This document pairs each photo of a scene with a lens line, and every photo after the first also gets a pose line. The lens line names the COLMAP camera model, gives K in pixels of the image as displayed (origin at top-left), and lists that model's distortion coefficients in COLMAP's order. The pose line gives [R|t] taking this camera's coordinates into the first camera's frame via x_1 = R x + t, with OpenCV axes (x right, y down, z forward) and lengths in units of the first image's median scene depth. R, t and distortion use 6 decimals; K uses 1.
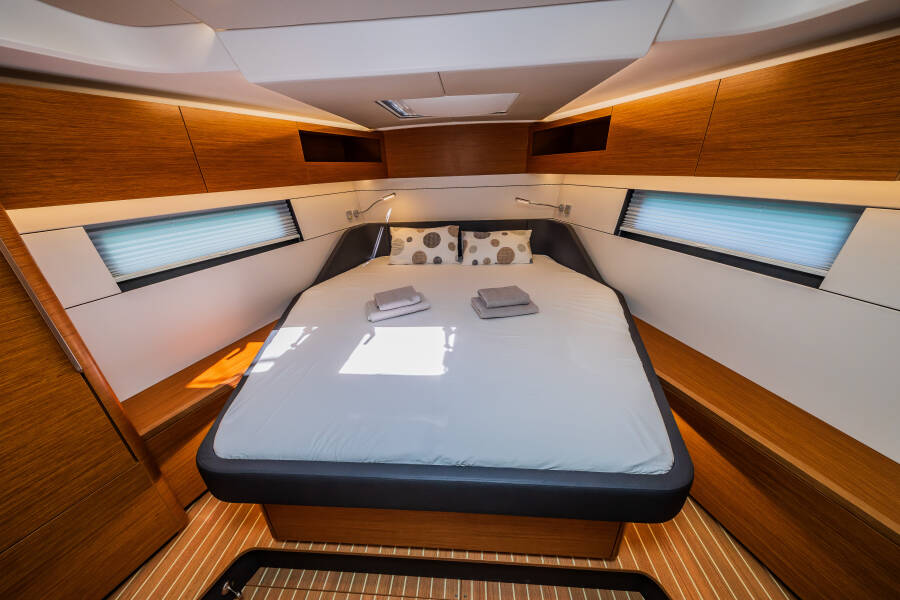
lens RADIAL K [[301.2, 0, 446.0], [0, 301.2, 298.6], [0, 0, 1]] dist [0.000719, -0.000151]
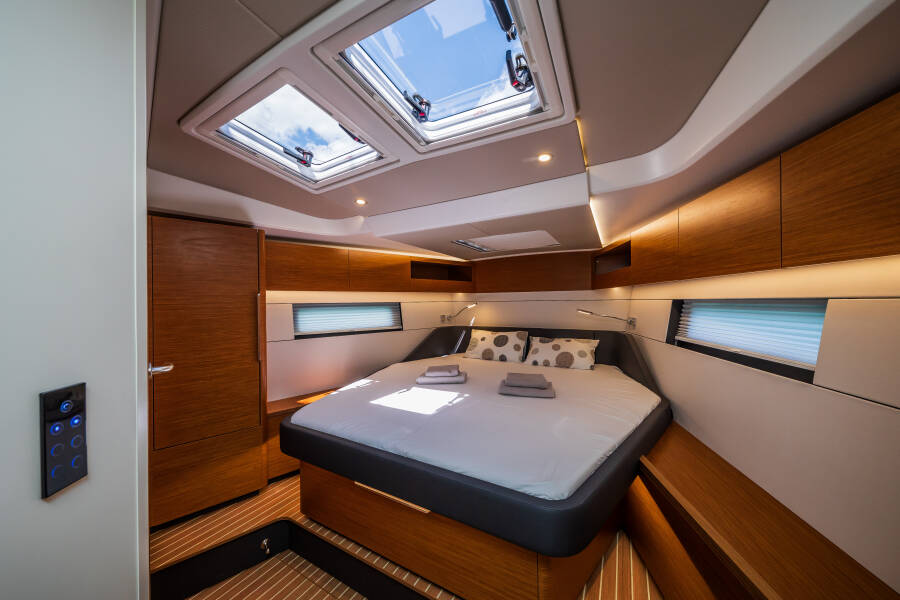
lens RADIAL K [[300.1, 0, 444.5], [0, 300.1, 297.4], [0, 0, 1]] dist [0.000228, 0.000008]
pose [[0.901083, 0.017901, -0.433277, 0.292185], [-0.189561, 0.914890, -0.356432, 0.123519], [0.390020, 0.403307, 0.827785, -0.137659]]
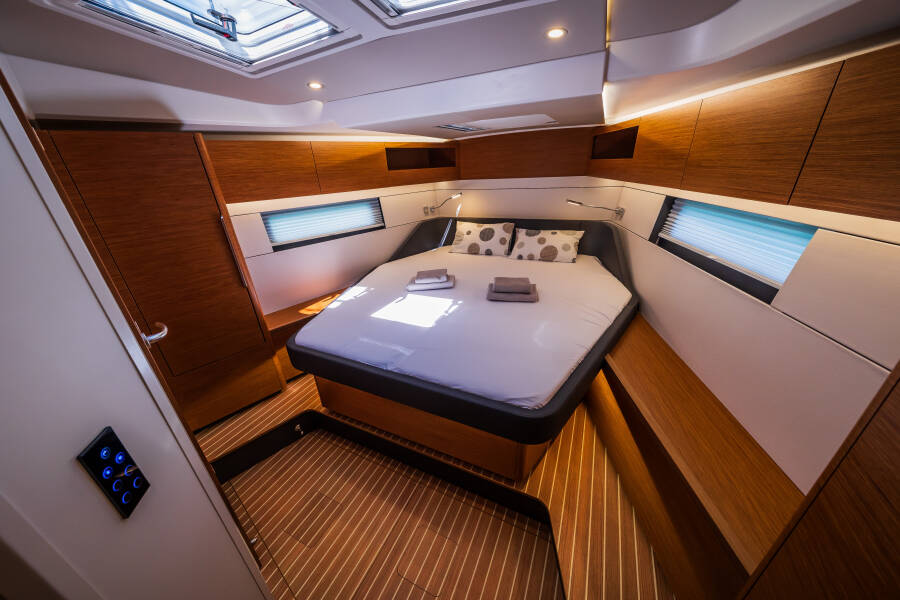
lens RADIAL K [[301.2, 0, 446.0], [0, 301.2, 298.6], [0, 0, 1]] dist [0.000719, -0.000151]
pose [[0.930261, 0.138111, -0.339911, 0.264345], [-0.130581, 0.990414, 0.045047, 0.020770], [0.342874, 0.002480, 0.939378, -0.158634]]
